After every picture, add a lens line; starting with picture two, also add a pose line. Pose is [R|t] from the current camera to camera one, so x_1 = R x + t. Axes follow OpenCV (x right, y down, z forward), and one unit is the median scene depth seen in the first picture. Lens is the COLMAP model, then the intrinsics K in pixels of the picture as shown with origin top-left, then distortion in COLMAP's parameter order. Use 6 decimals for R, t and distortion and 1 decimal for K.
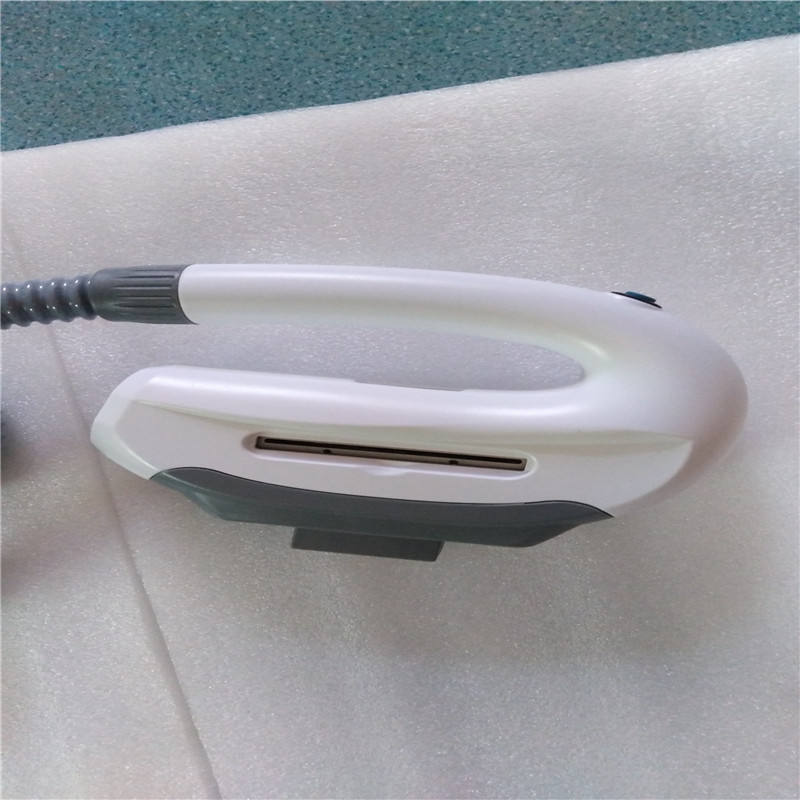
lens RADIAL K [[2832.9, 0, 400.0], [0, 2832.9, 400.0], [0, 0, 1]] dist [0.487999, 3.072402]
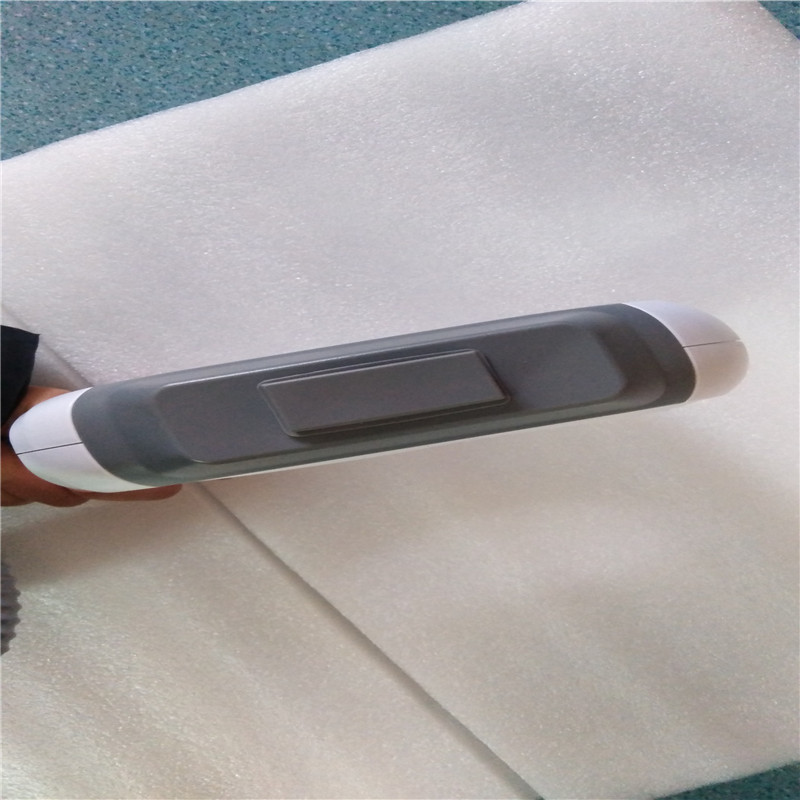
lens RADIAL K [[2832.9, 0, 400.0], [0, 2832.9, 400.0], [0, 0, 1]] dist [0.487999, 3.072402]
pose [[0.964292, -0.156579, 0.213596, -0.180638], [0.151447, 0.987644, 0.040284, -0.025460], [-0.217264, -0.006497, 0.976091, -0.025908]]
